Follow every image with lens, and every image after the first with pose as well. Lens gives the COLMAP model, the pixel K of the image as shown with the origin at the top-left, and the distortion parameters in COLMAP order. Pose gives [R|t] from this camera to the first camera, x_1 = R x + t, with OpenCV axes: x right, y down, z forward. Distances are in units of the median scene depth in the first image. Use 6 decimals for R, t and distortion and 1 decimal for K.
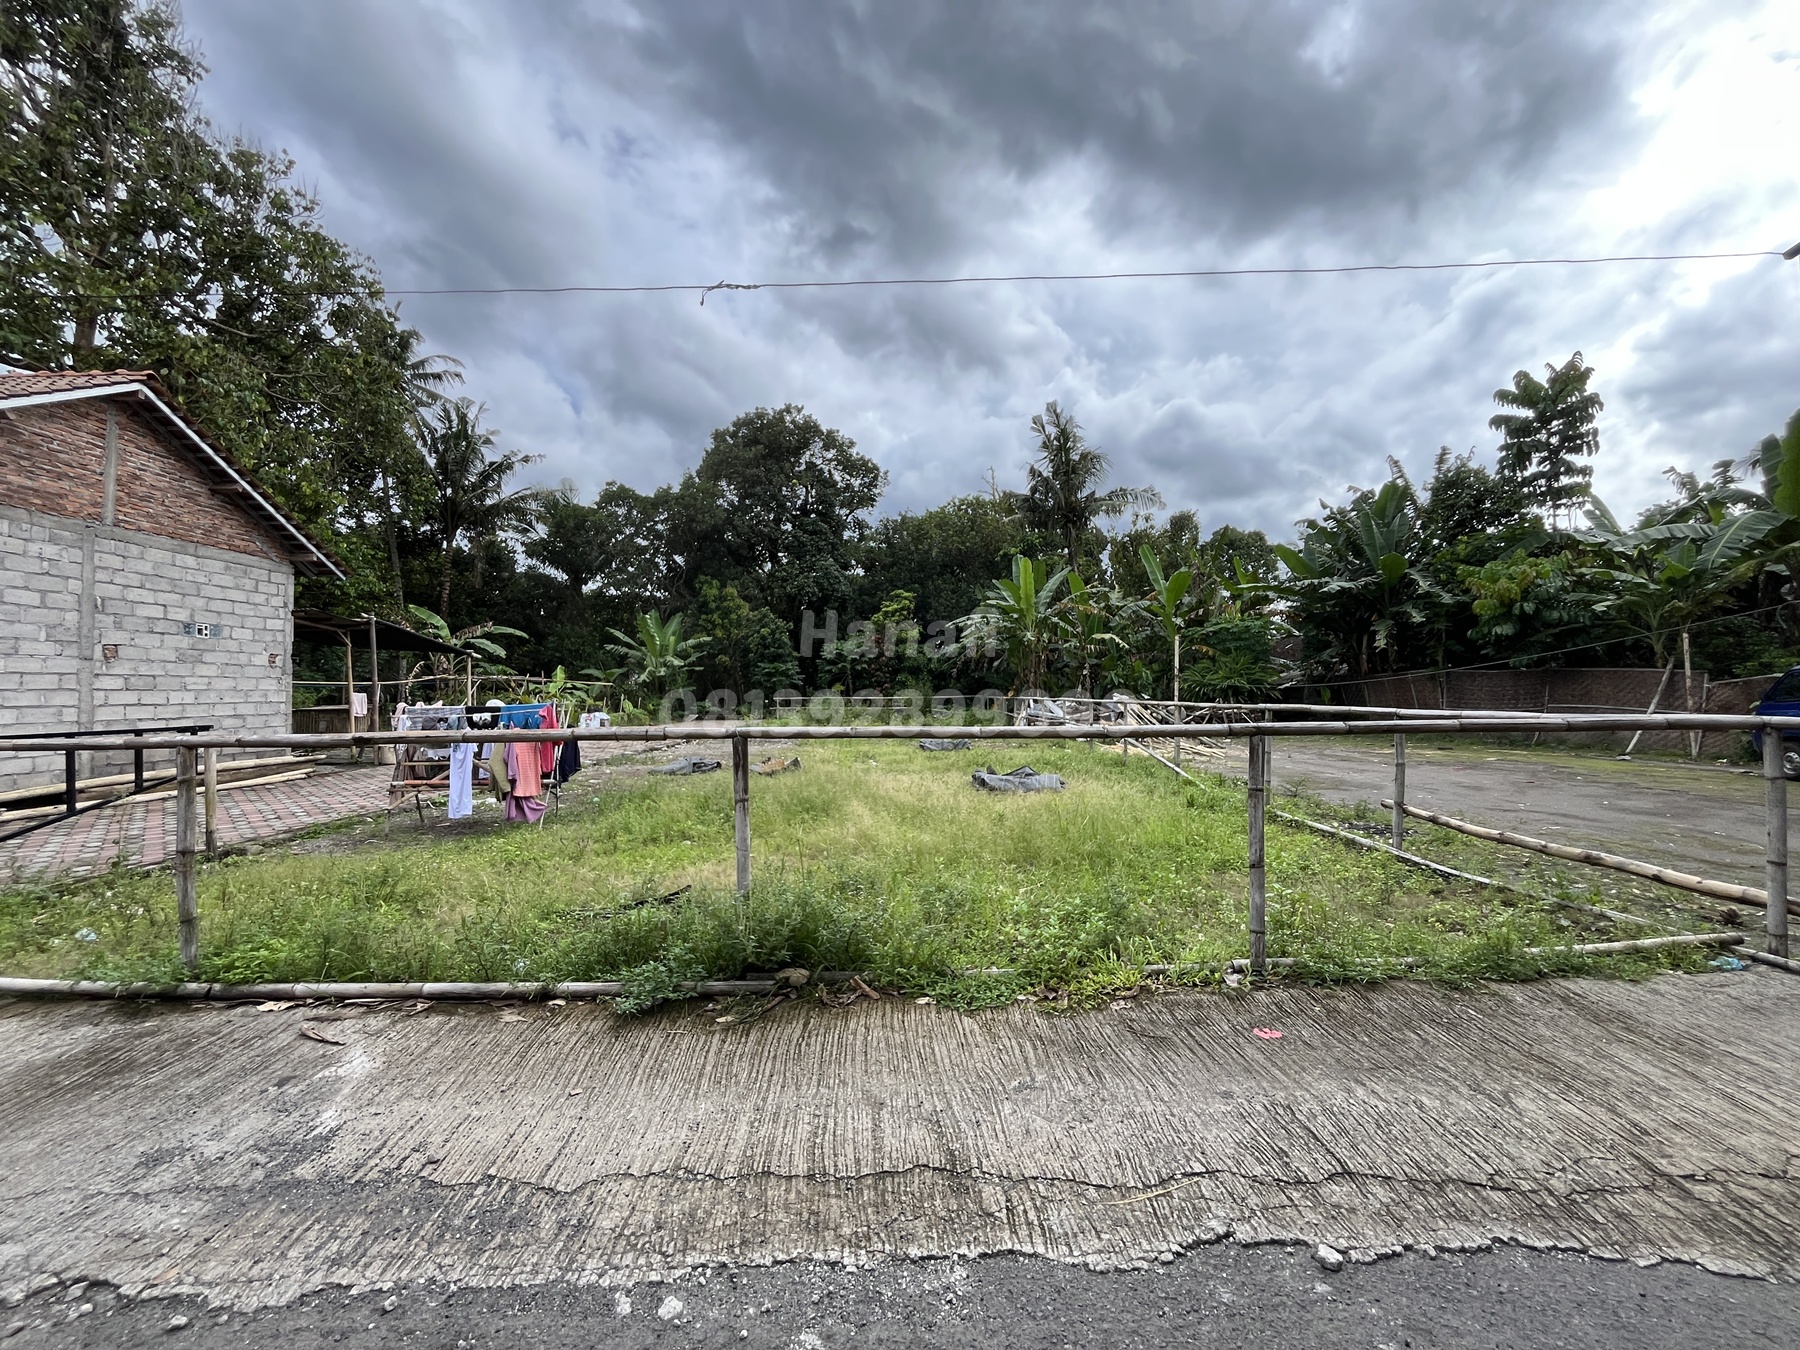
lens RADIAL K [[731.4, 0, 892.9], [0, 731.4, 672.8], [0, 0, 1]] dist [-0.003330, 0.000559]
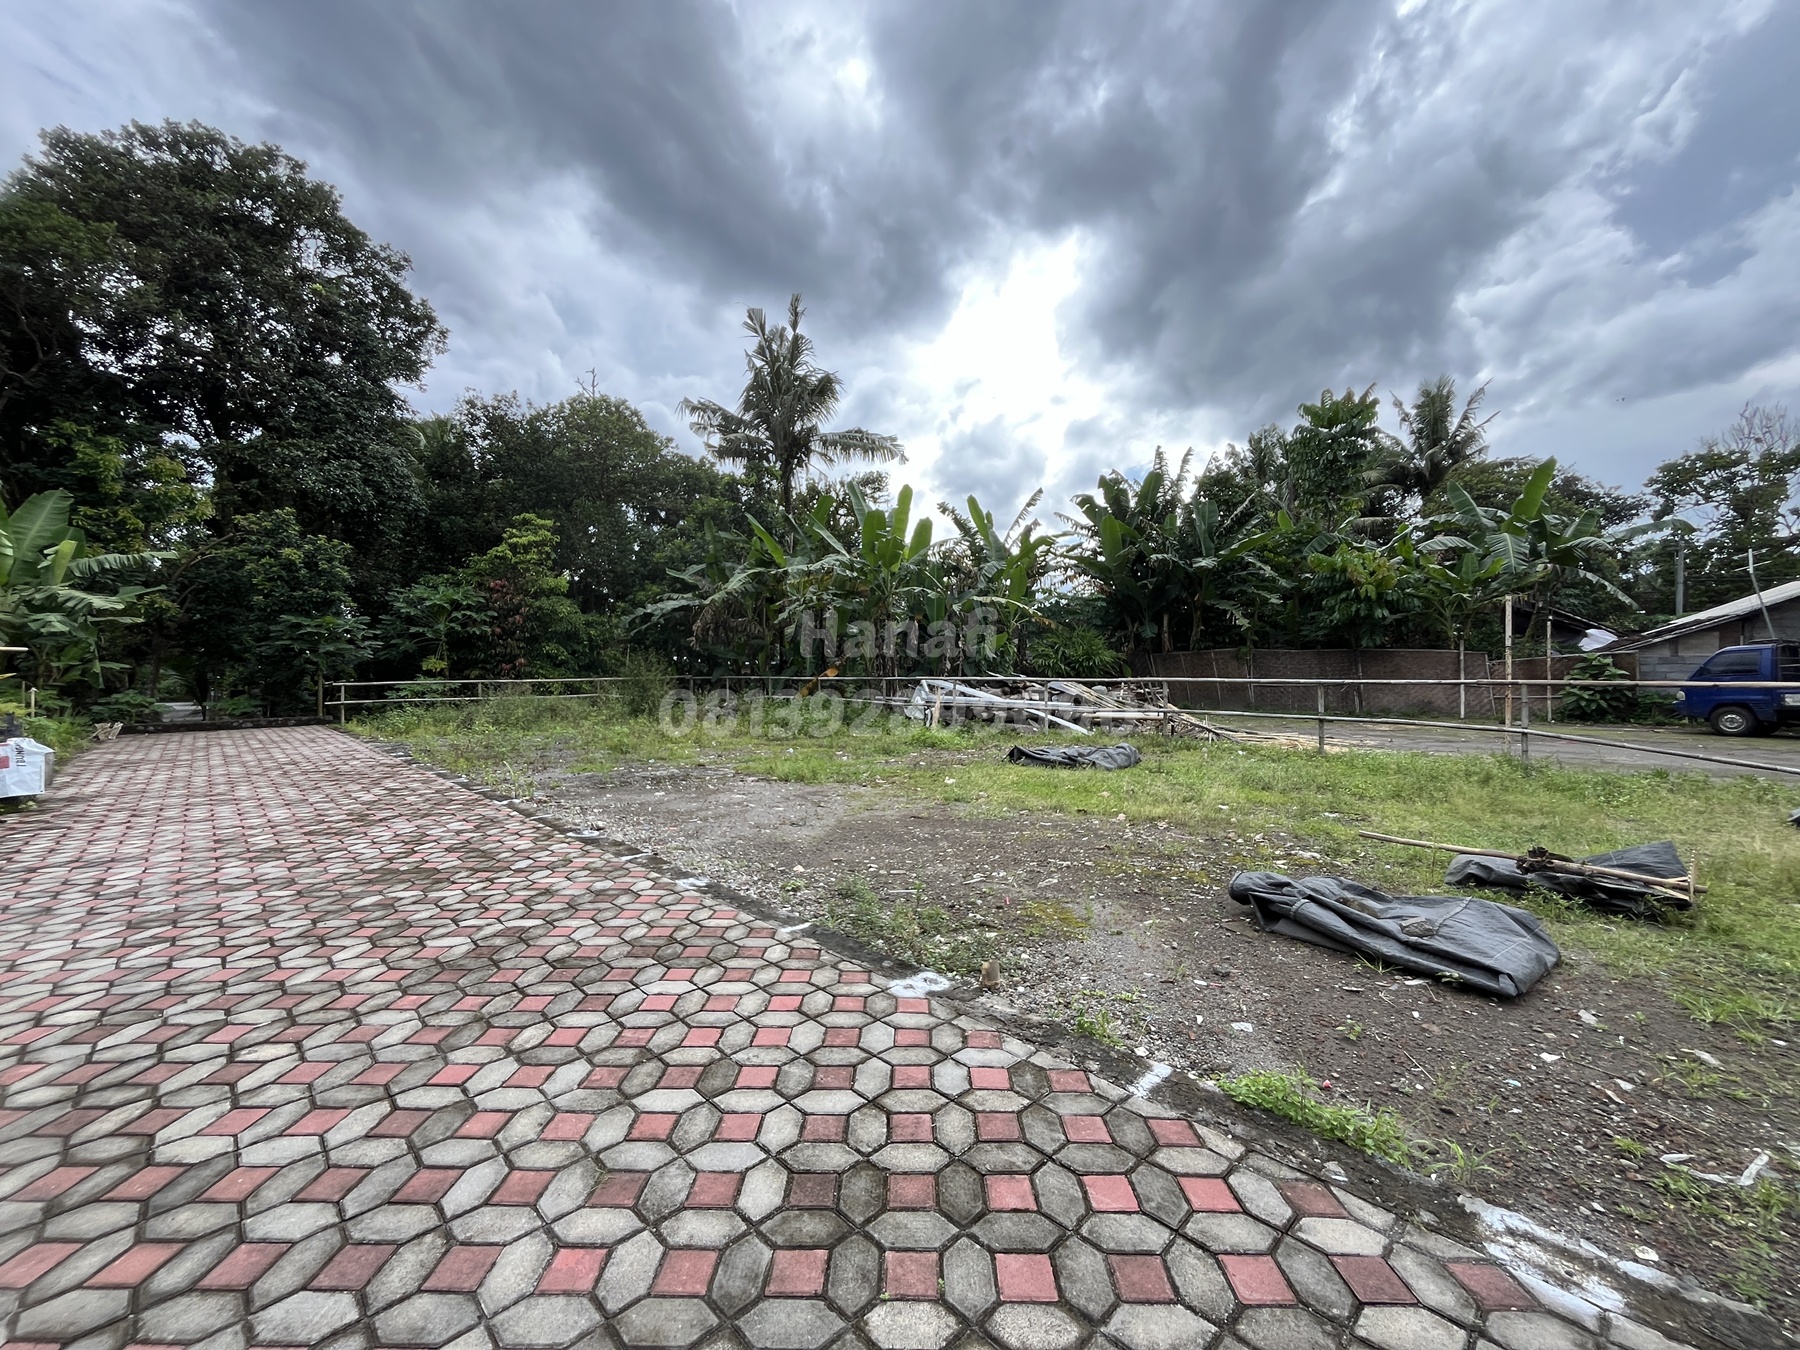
lens RADIAL K [[731.4, 0, 892.9], [0, 731.4, 672.8], [0, 0, 1]] dist [-0.003330, 0.000559]
pose [[0.720637, -0.005151, 0.693293, -0.313433], [-0.015955, 0.999584, 0.024011, 0.010955], [-0.693129, -0.028365, 0.720255, 0.457927]]
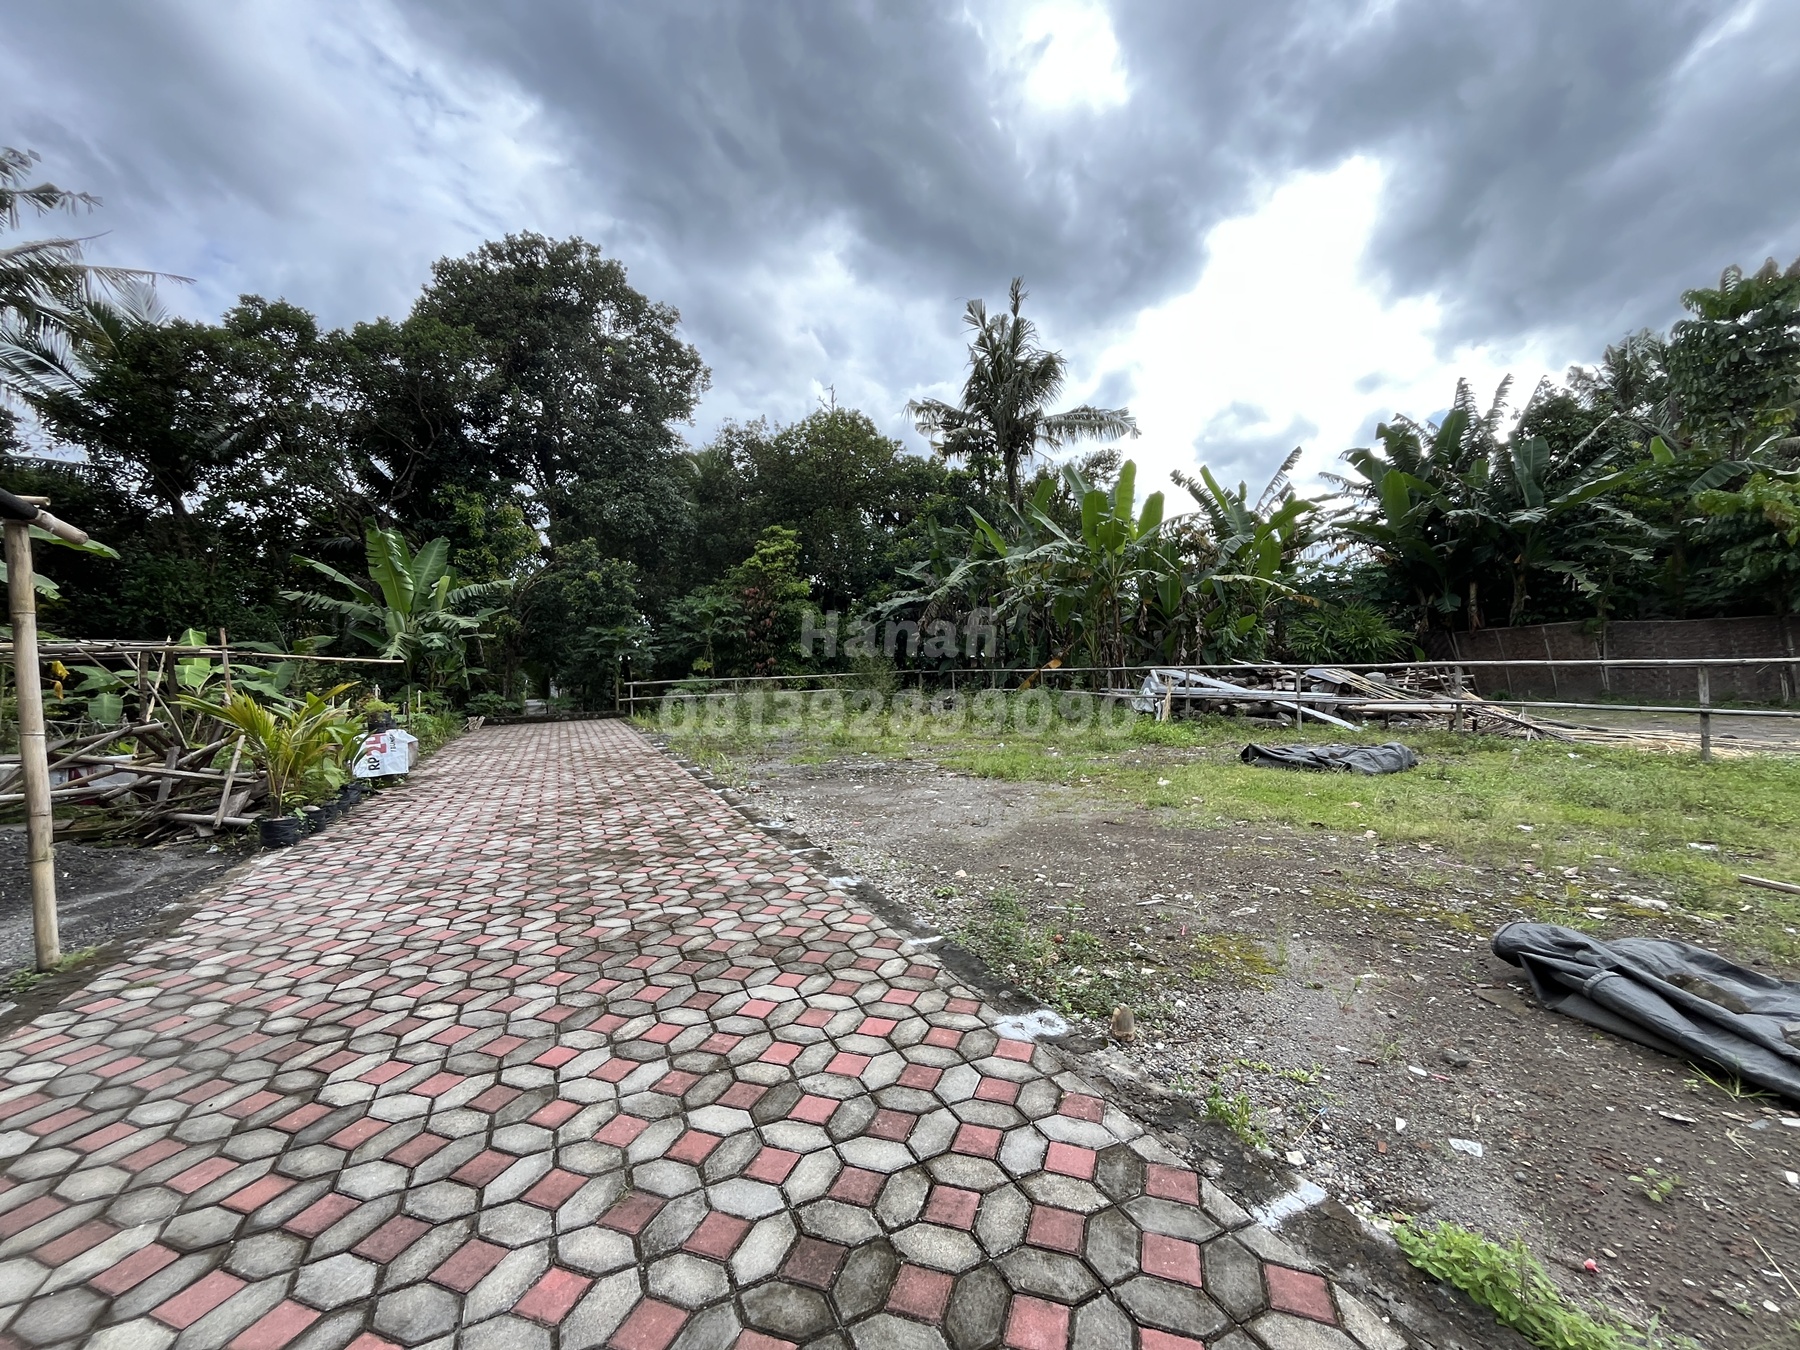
lens RADIAL K [[731.4, 0, 892.9], [0, 731.4, 672.8], [0, 0, 1]] dist [-0.003330, 0.000559]
pose [[0.906107, -0.028834, 0.422066, -0.288978], [0.015559, 0.999271, 0.034865, 0.010725], [-0.422763, -0.025025, 0.905894, 0.455001]]
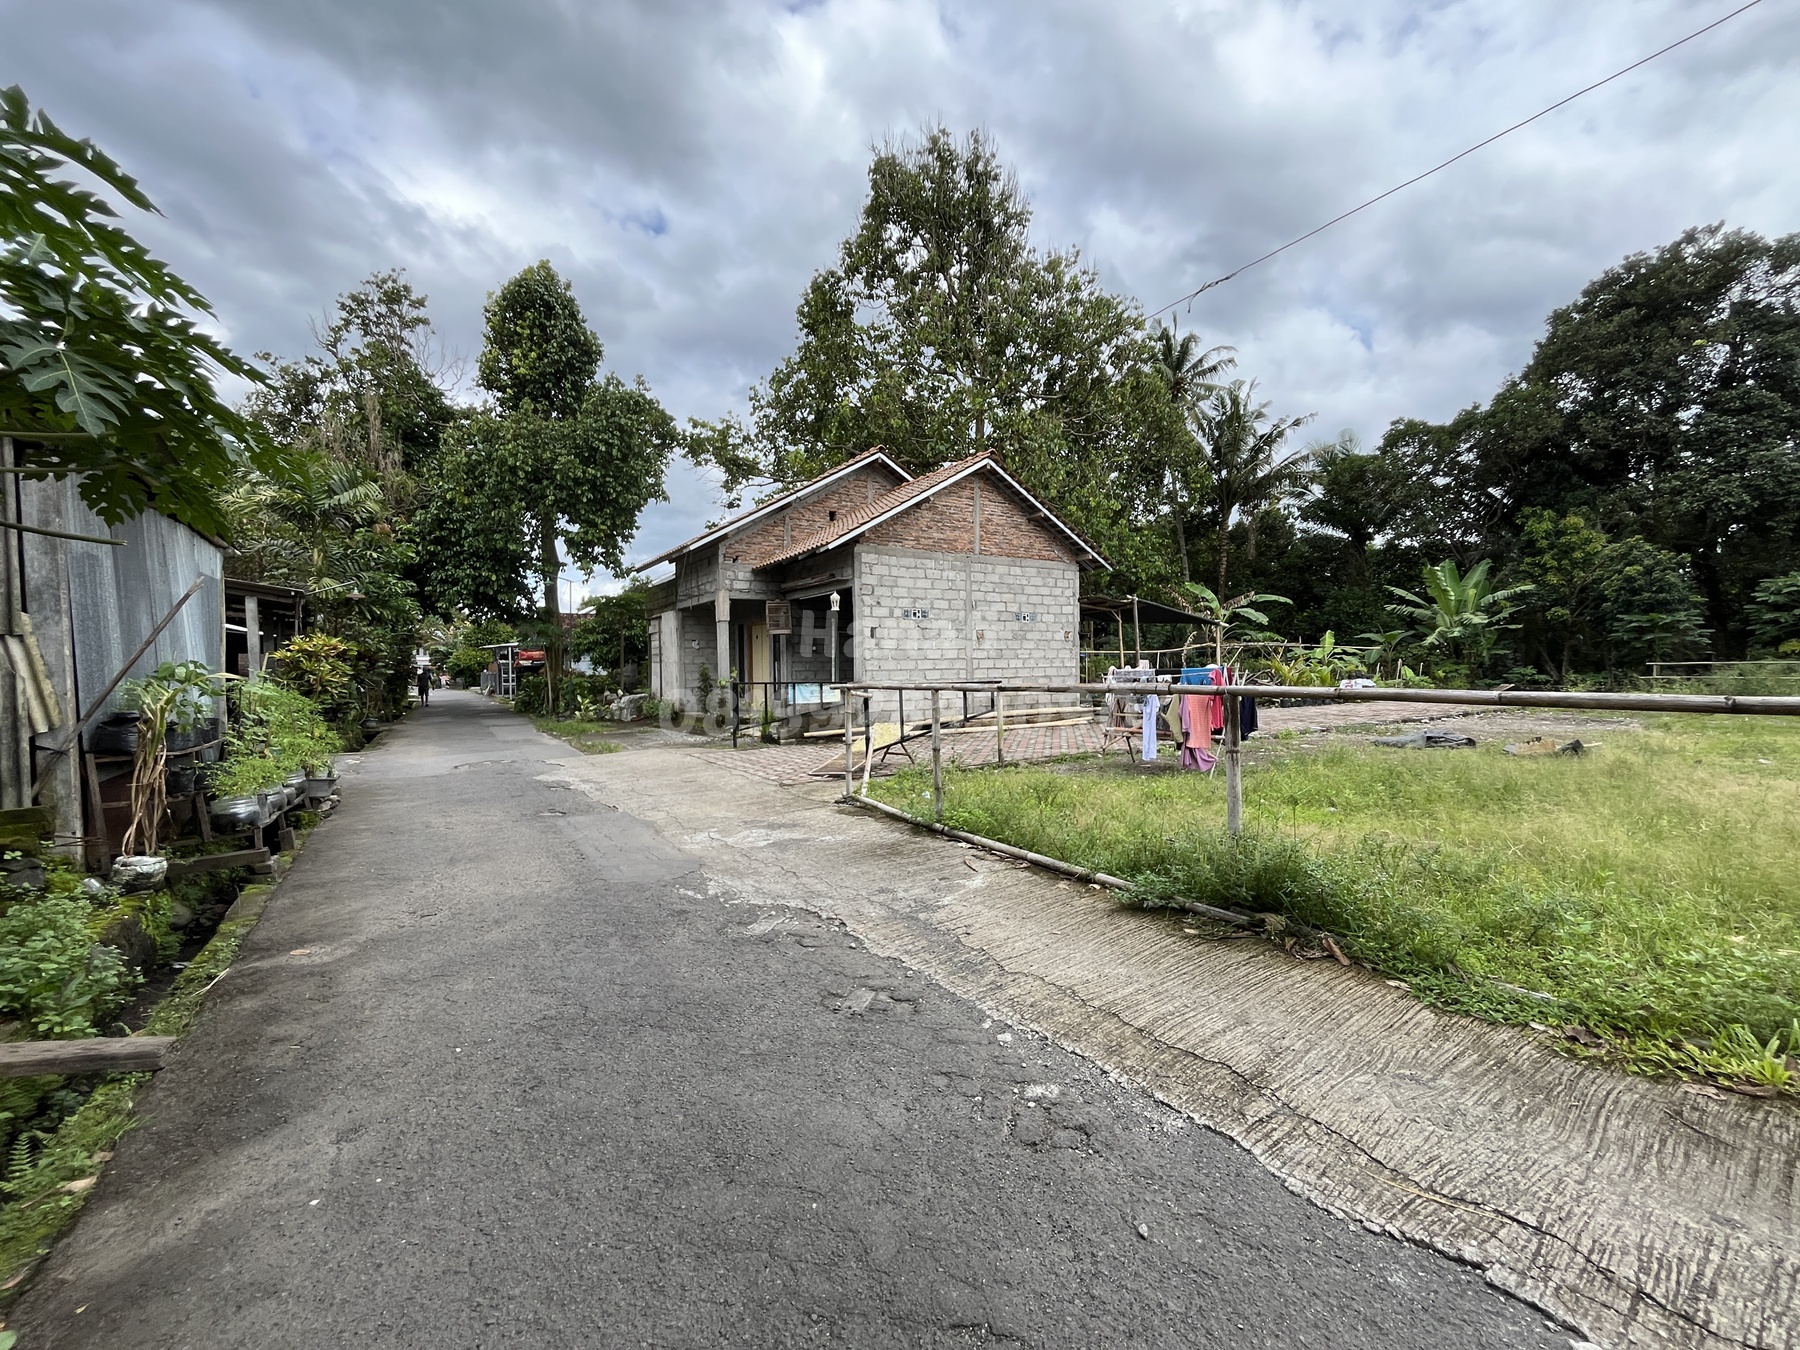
lens RADIAL K [[731.4, 0, 892.9], [0, 731.4, 672.8], [0, 0, 1]] dist [-0.003330, 0.000559]
pose [[0.532374, 0.007278, -0.846478, 0.063560], [0.031632, 0.999094, 0.028485, 0.001074], [0.845918, -0.041941, 0.531661, -0.002037]]
